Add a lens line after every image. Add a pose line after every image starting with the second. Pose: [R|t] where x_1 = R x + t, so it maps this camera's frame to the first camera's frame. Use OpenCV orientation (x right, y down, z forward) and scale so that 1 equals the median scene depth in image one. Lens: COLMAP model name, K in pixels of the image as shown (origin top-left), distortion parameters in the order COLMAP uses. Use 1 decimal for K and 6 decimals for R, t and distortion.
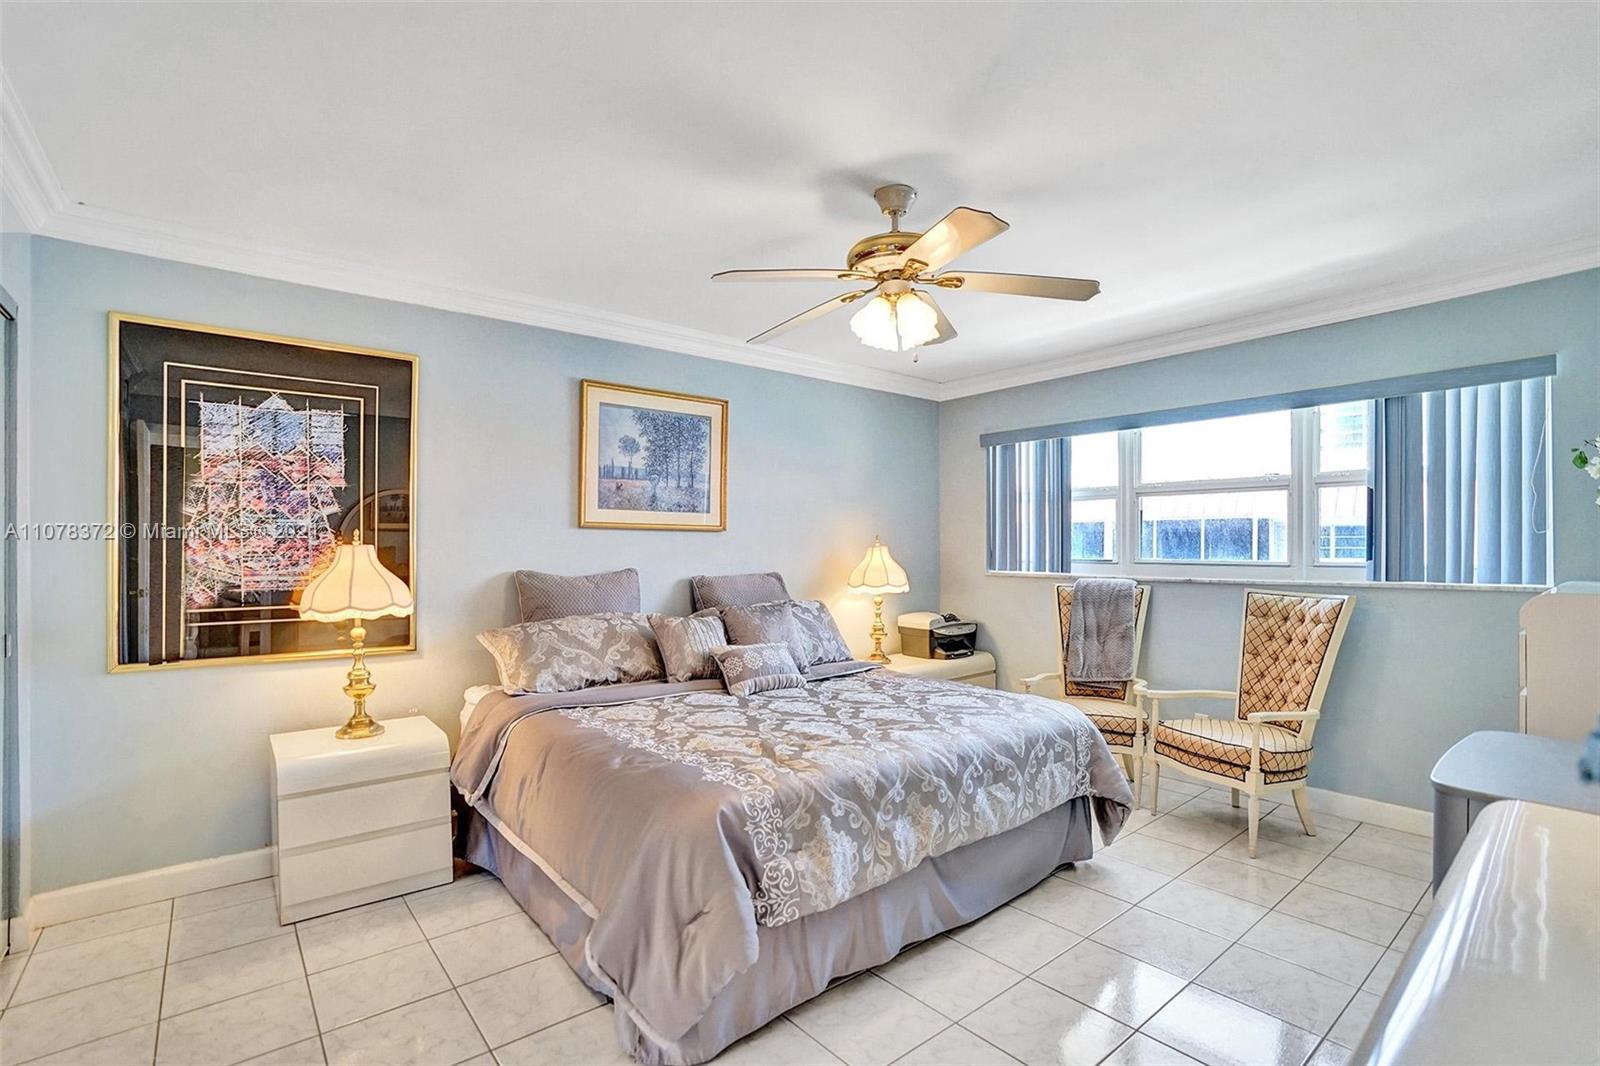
lens RADIAL K [[754.0, 0, 803.9], [0, 754.0, 533.5], [0, 0, 1]] dist [-0.038547, 0.006427]
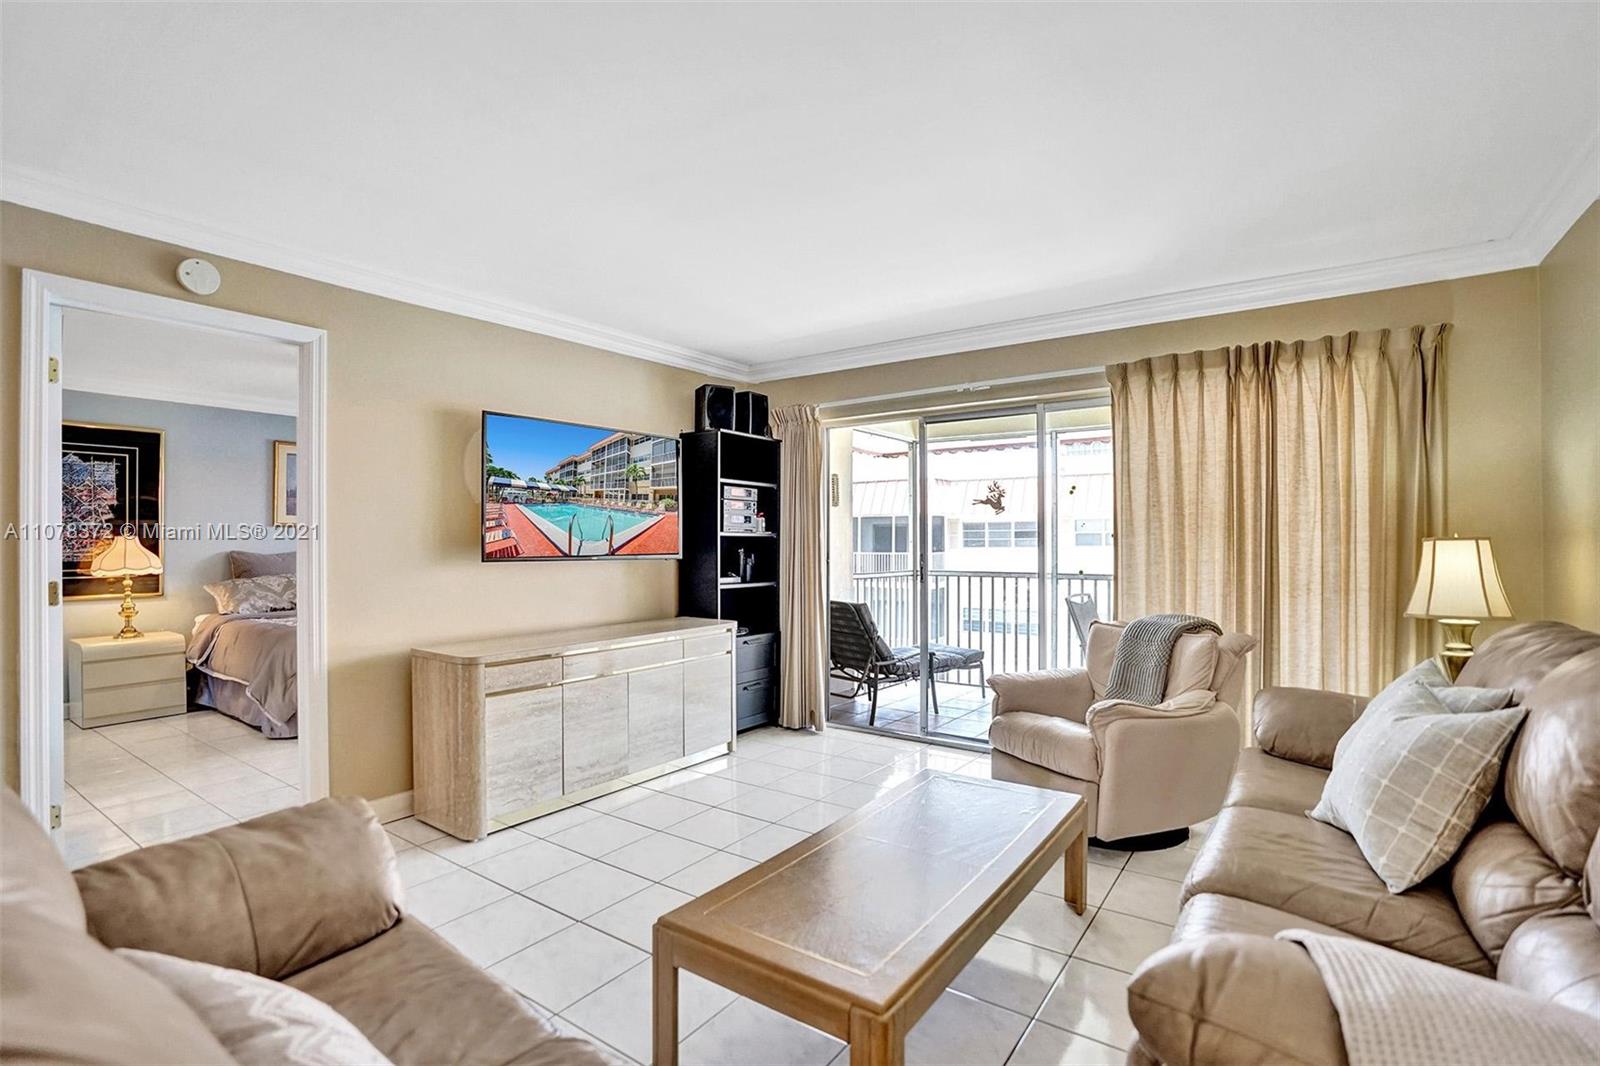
lens RADIAL K [[754.0, 0, 844.6], [0, 754.0, 531.0], [0, 0, 1]] dist [-0.038547, 0.006427]
pose [[0.959208, -0.002384, 0.282691, 0.559262], [0.001345, 0.999992, 0.003869, -0.001883], [-0.282698, -0.003331, 0.959203, -1.163167]]
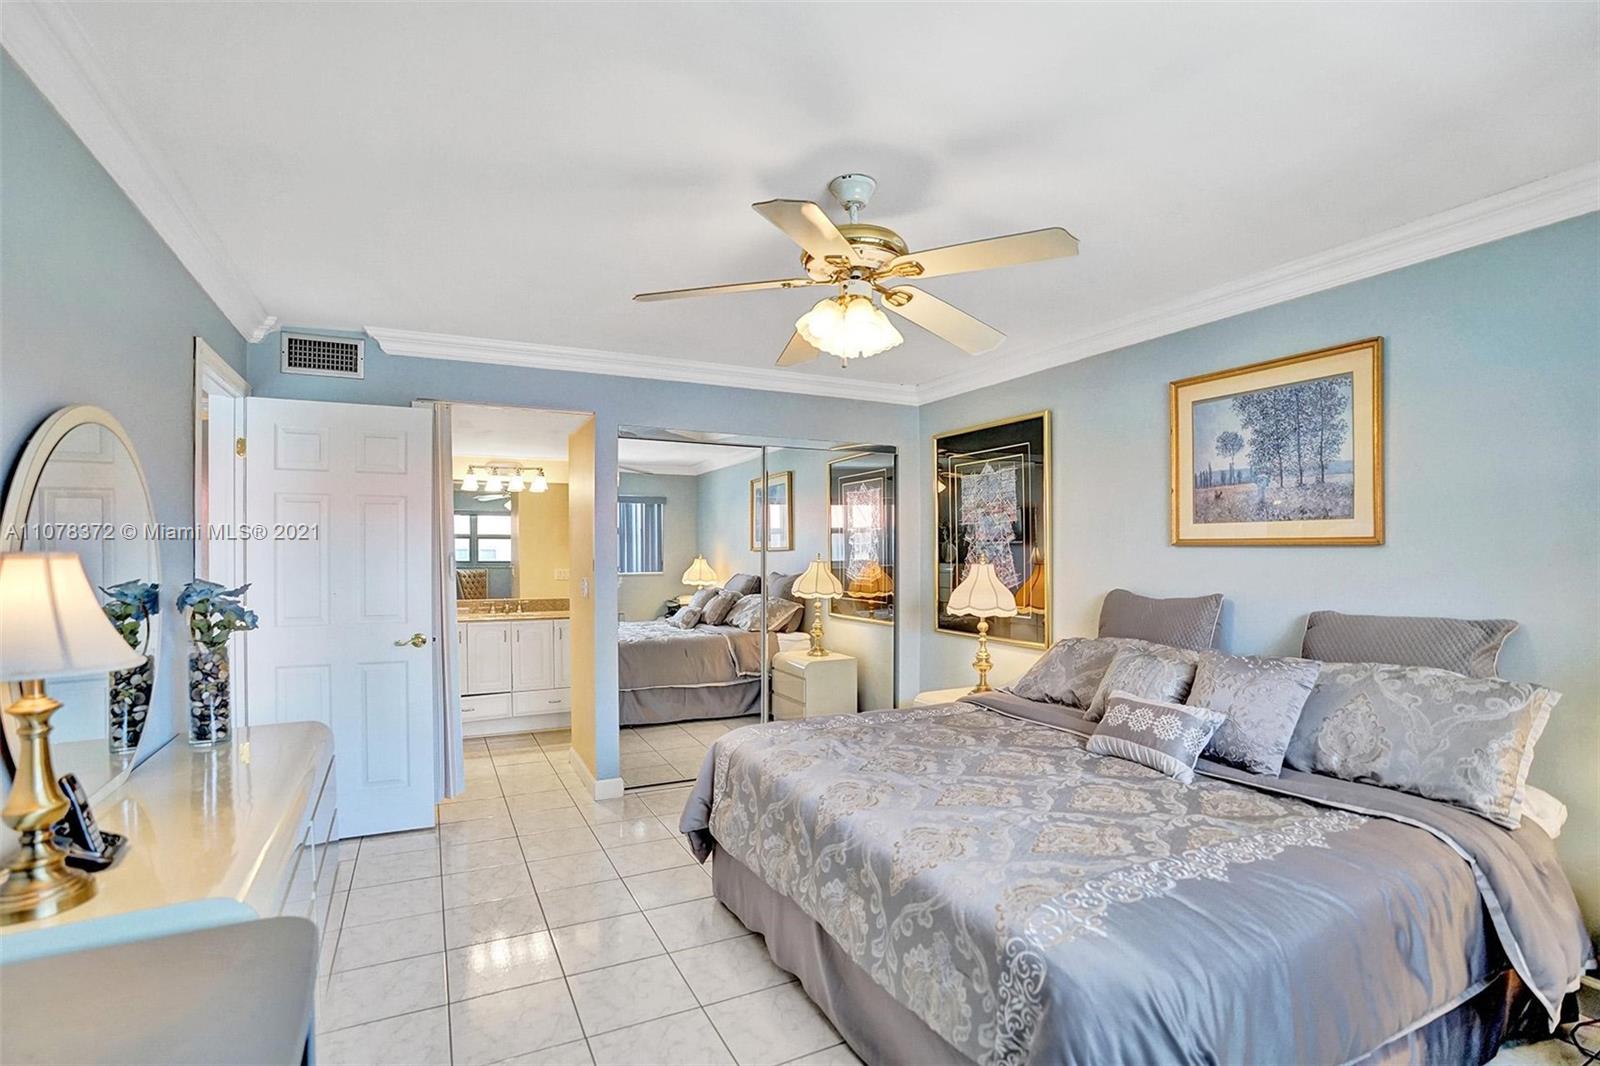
lens RADIAL K [[754.0, 0, 812.8], [0, 754.0, 539.4], [0, 0, 1]] dist [-0.038547, 0.006427]
pose [[-0.197918, -0.023225, -0.979943, 0.785718], [0.011991, 0.999587, -0.026112, 0.003002], [0.980145, -0.016918, -0.197558, 0.877160]]
